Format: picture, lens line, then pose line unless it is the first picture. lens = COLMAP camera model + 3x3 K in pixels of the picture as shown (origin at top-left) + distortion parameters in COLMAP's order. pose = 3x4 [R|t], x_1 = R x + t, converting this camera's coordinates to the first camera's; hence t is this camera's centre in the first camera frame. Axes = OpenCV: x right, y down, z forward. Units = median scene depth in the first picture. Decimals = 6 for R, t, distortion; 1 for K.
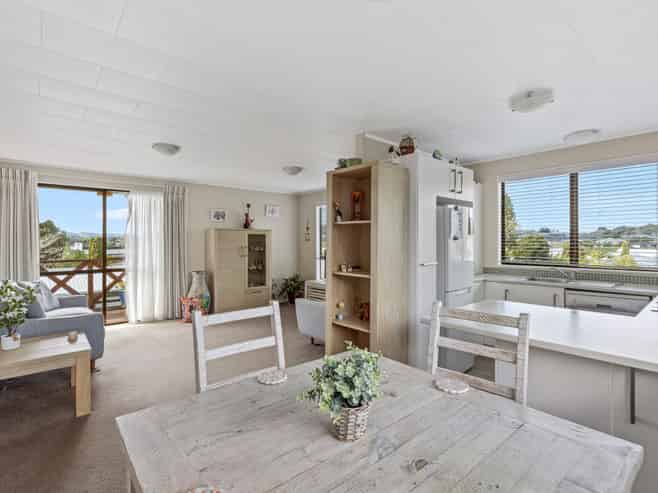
lens RADIAL K [[338.5, 0, 329.9], [0, 338.5, 245.6], [0, 0, 1]] dist [0.001259, 0.000959]
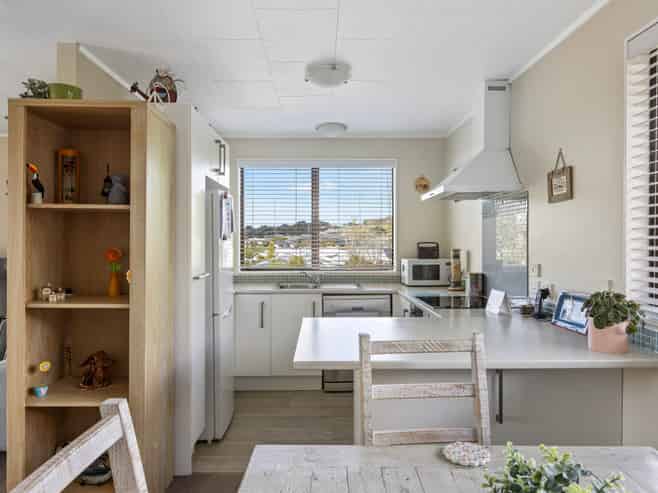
lens RADIAL K [[434.7, 0, 329.3], [0, 434.7, 251.0], [0, 0, 1]] dist [0.003711, -0.001298]
pose [[0.642393, -0.015887, 0.766211, -0.187038], [0.006775, 0.999864, 0.015051, -0.006225], [-0.766345, -0.004477, 0.642413, 0.243733]]
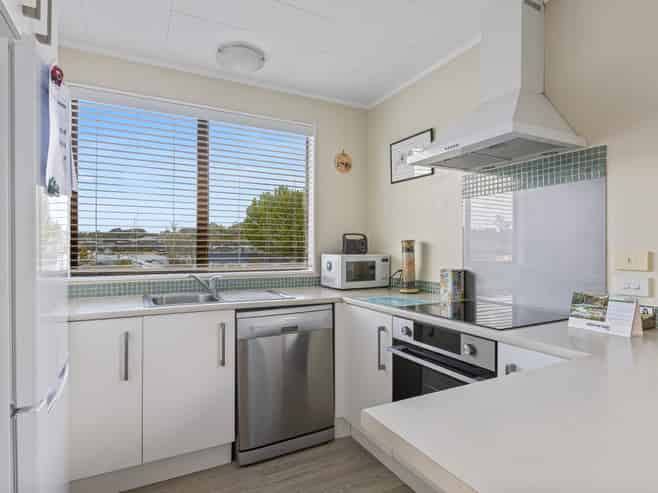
lens RADIAL K [[365.4, 0, 328.3], [0, 365.4, 248.7], [0, 0, 1]] dist [-0.005117, -0.000154]
pose [[0.231338, 0.001414, 0.972873, 0.143296], [0.006108, 0.999977, -0.002906, 0.028111], [-0.972854, 0.006615, 0.231324, 0.722988]]
